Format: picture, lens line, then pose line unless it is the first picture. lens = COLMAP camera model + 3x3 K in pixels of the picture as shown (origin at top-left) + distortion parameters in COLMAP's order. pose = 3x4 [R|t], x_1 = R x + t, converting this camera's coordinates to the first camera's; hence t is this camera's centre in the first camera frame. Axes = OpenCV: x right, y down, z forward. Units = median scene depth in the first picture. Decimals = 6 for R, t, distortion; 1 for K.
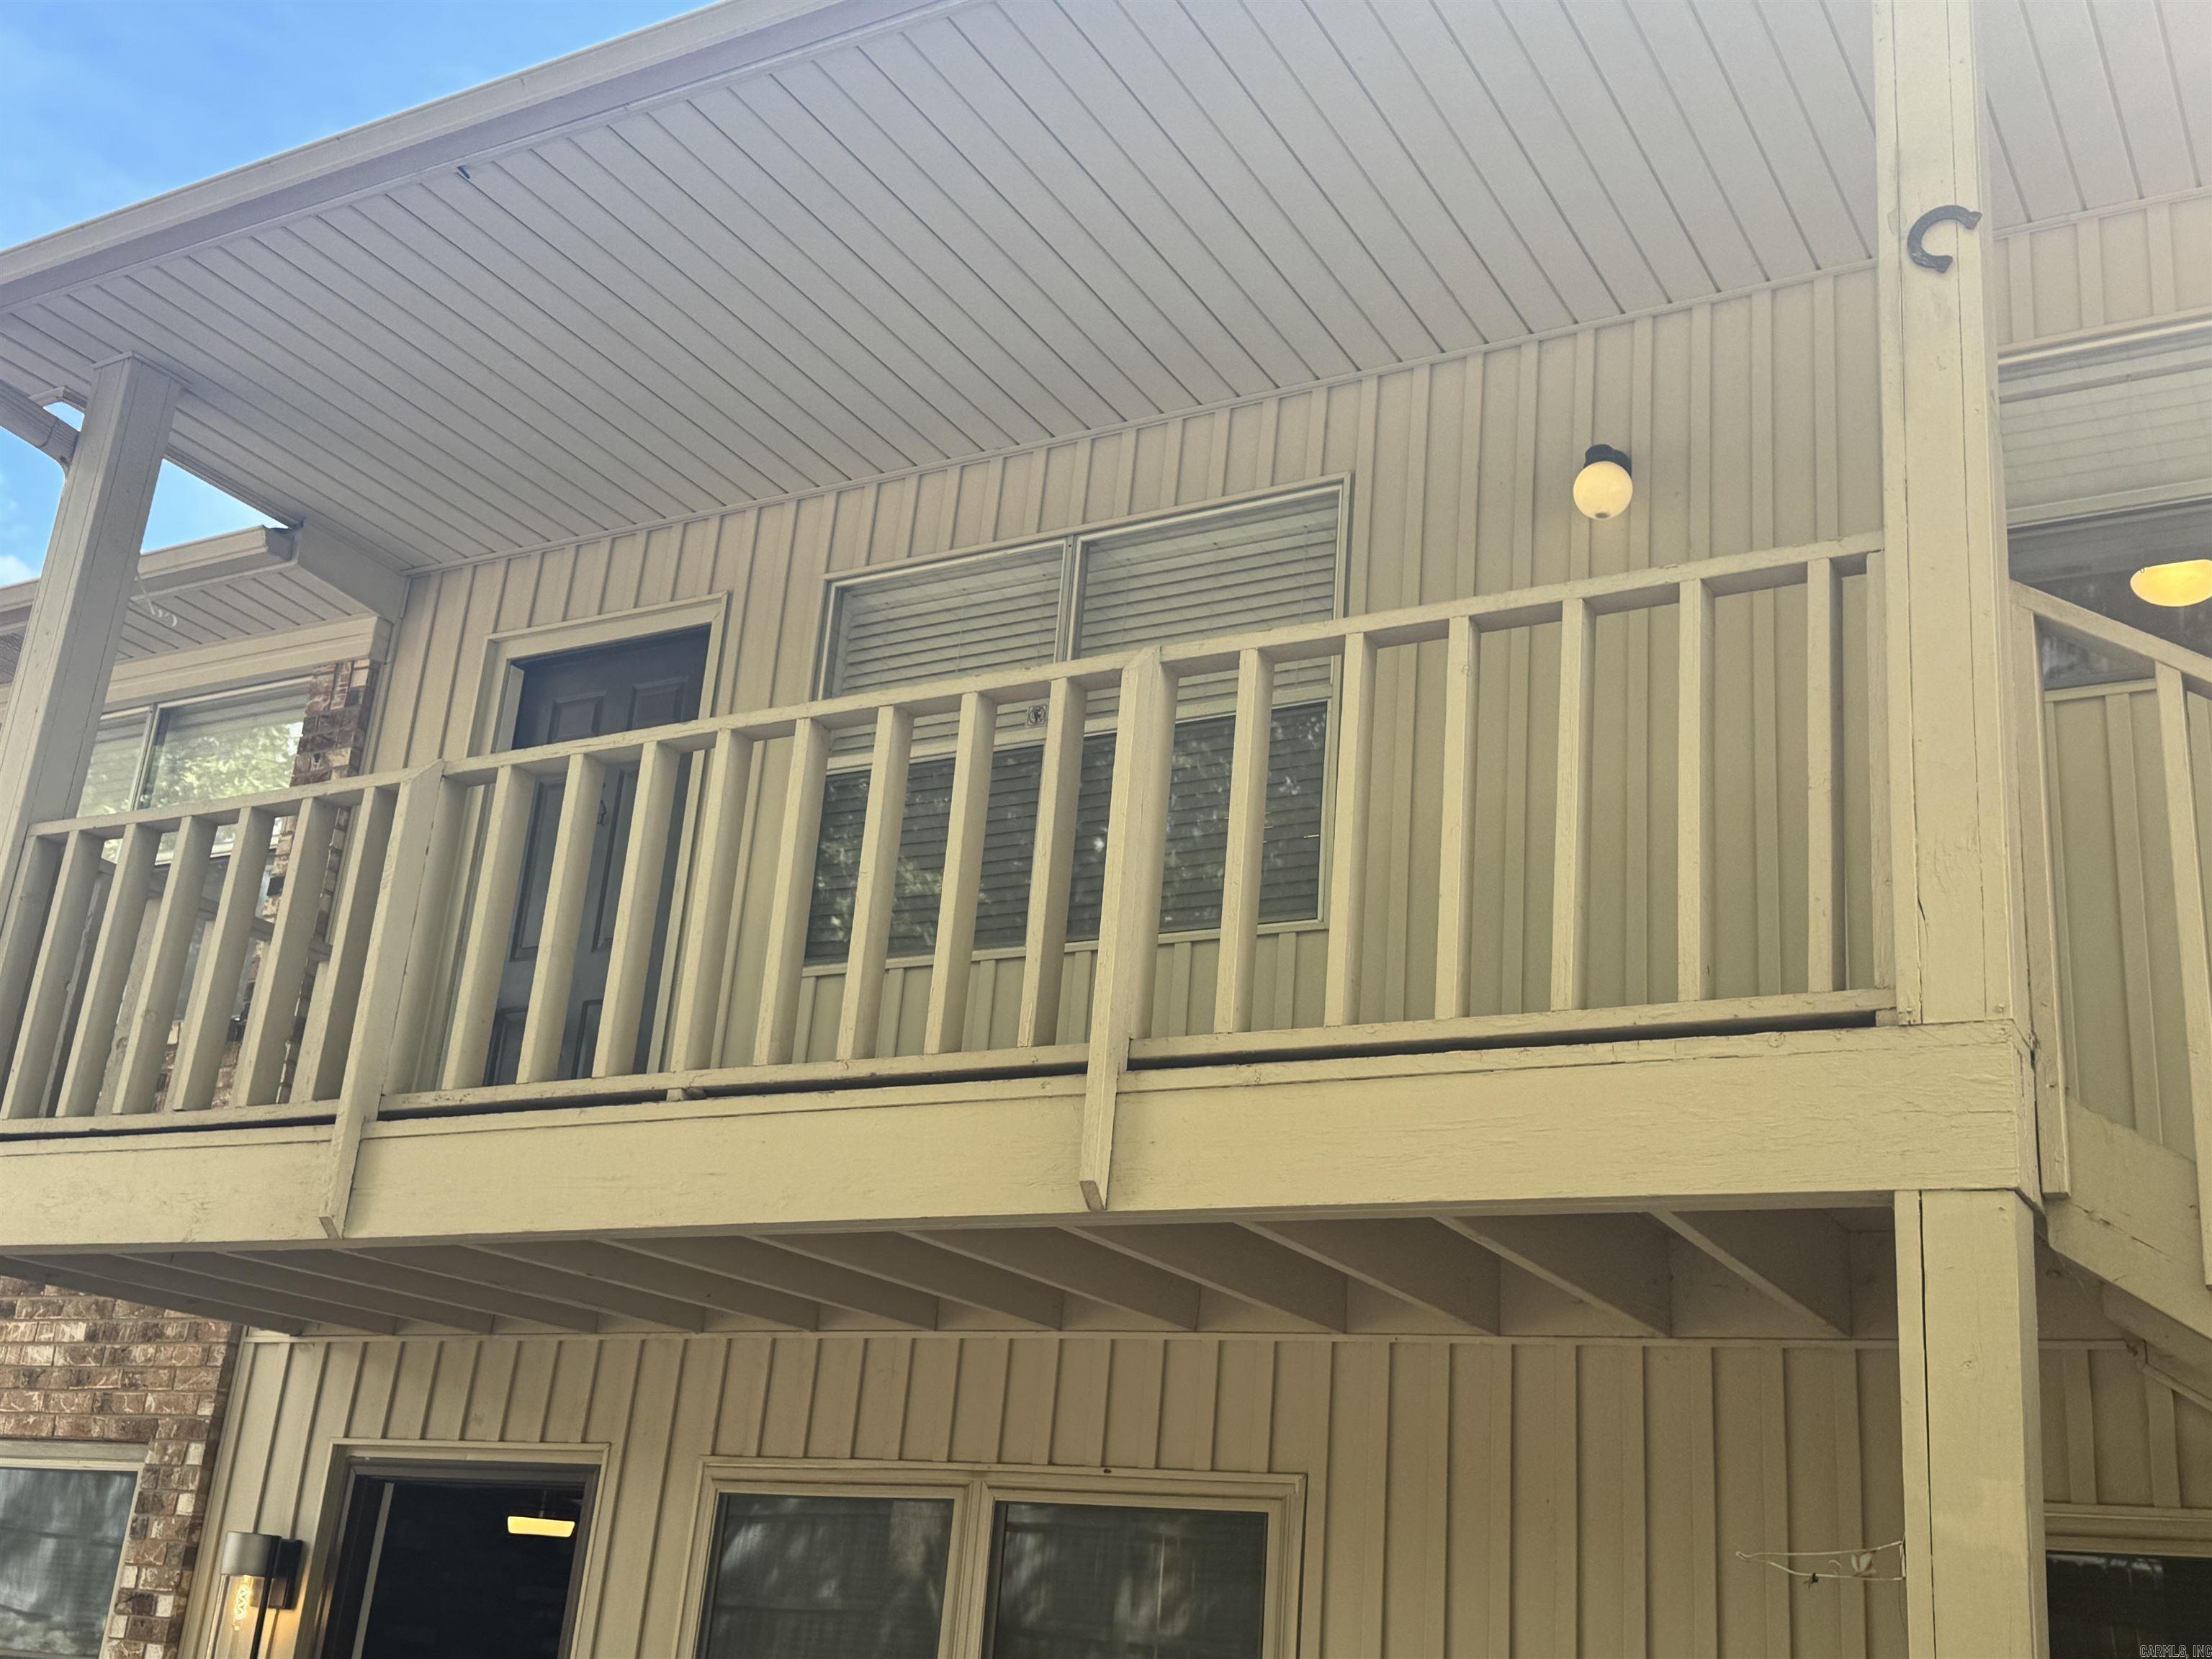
lens RADIAL K [[2378.1, 0, 1106.0], [0, 2378.1, 829.5], [0, 0, 1]] dist [0.009163, 0.001519]
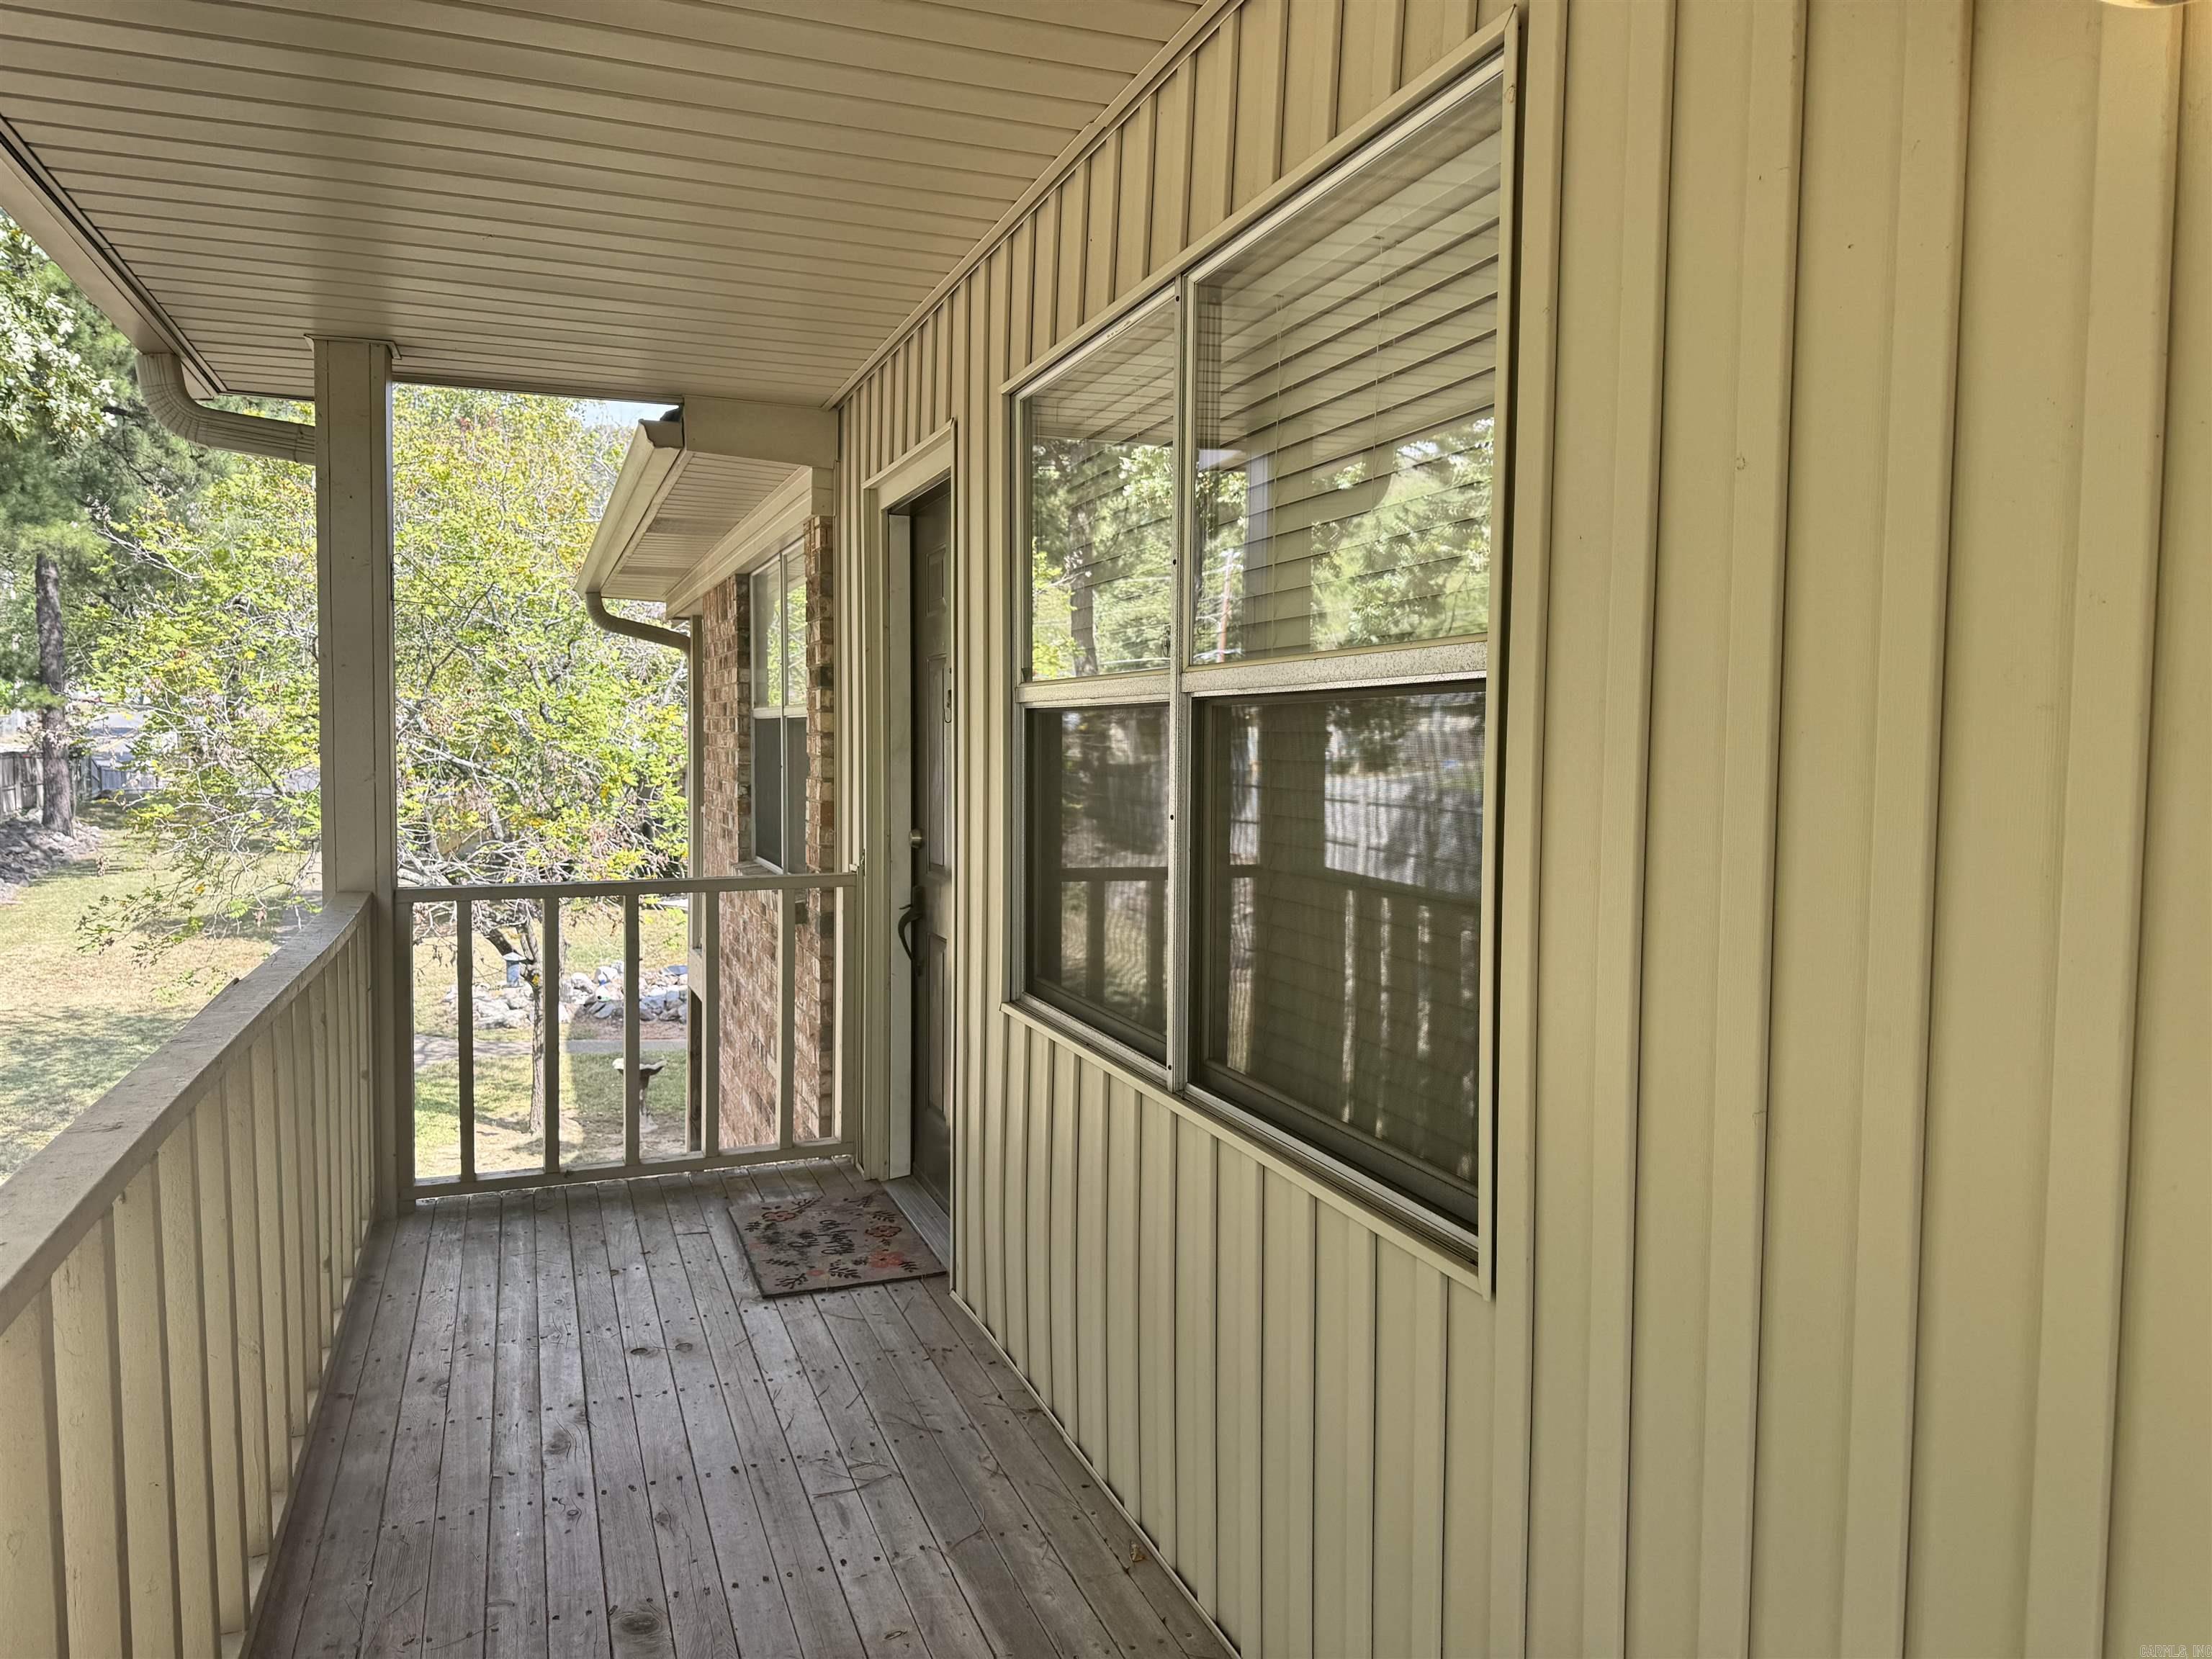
lens RADIAL K [[1585.1, 0, 1106.0], [0, 1585.1, 829.5], [0, 0, 1]] dist [0.033676, -0.081167]
pose [[0.756398, -0.037799, -0.653019, 0.185180], [0.274308, 0.924633, 0.264213, -0.101922], [0.593816, -0.378979, 0.709759, 0.659559]]
